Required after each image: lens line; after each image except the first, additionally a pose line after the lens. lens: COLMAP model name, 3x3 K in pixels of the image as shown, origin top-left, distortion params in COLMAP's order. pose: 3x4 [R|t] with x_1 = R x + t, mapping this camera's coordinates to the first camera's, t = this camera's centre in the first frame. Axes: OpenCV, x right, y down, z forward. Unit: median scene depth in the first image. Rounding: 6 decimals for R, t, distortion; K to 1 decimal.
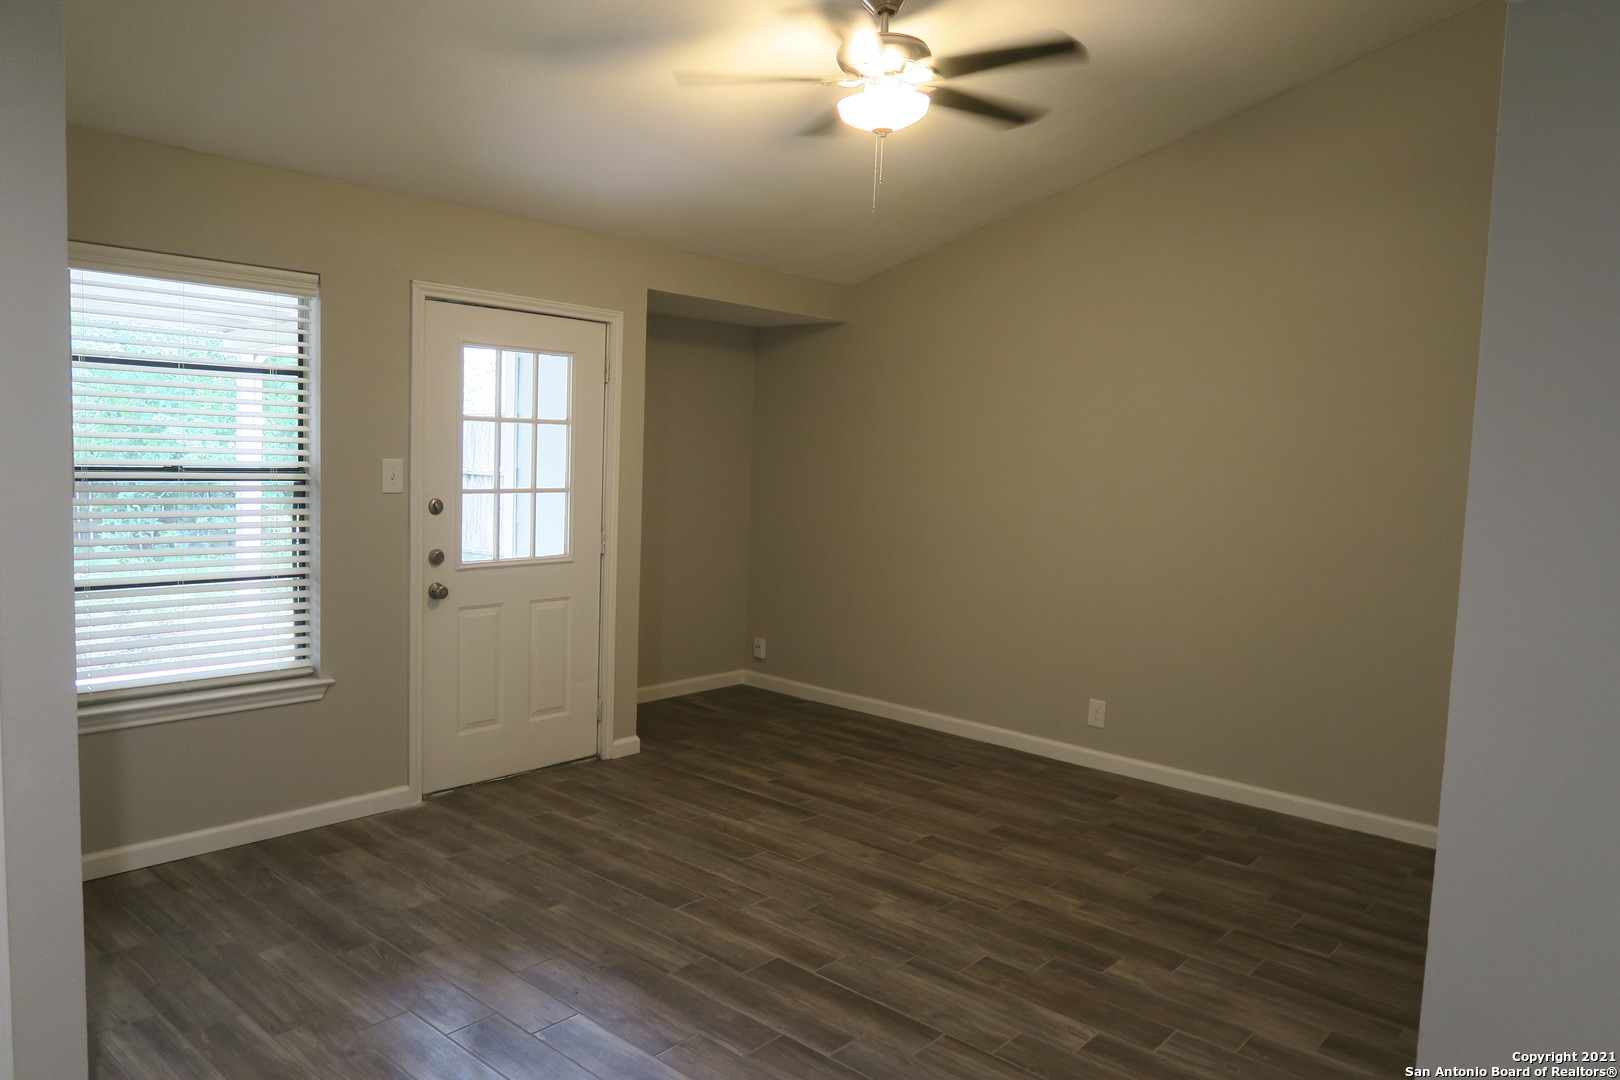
lens RADIAL K [[1111.1, 0, 809.7], [0, 1111.1, 541.4], [0, 0, 1]] dist [-0.034826, 0.011144]
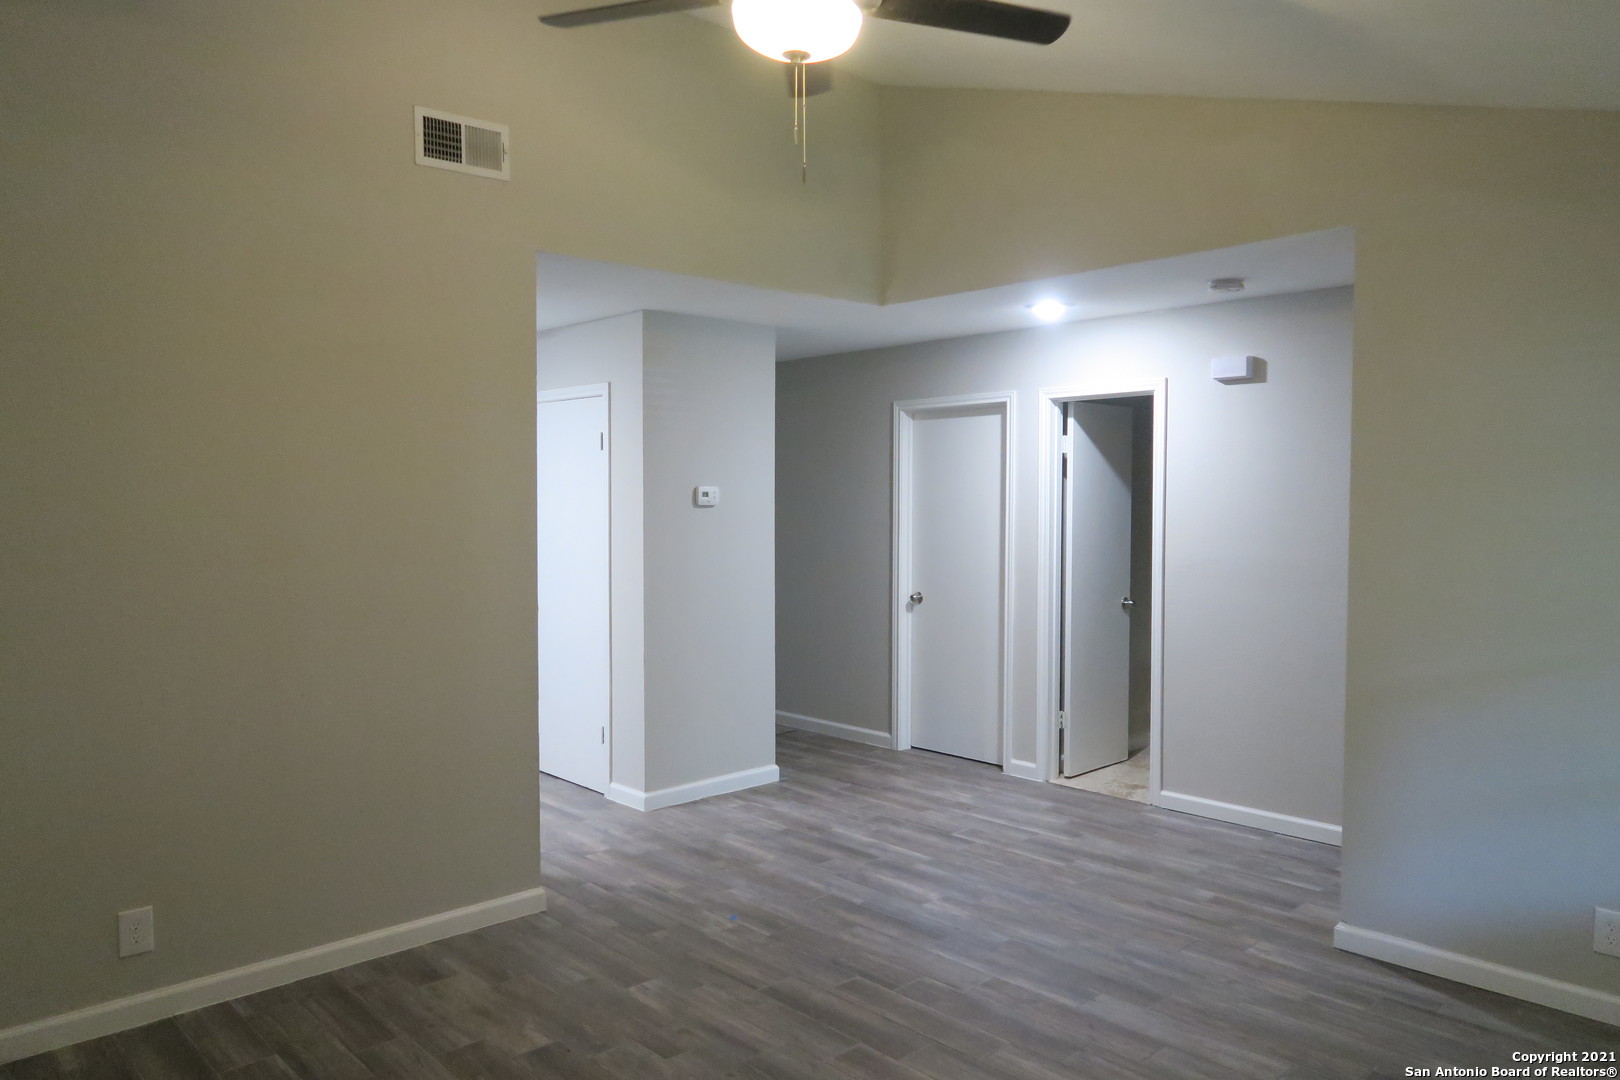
lens RADIAL K [[1111.1, 0, 810.2], [0, 1111.1, 538.9], [0, 0, 1]] dist [-0.034826, 0.011144]
pose [[-0.994281, -0.041002, 0.098607, -0.030603], [-0.027536, 0.990566, 0.134238, -0.184848], [-0.103181, 0.130756, -0.986031, 2.006563]]
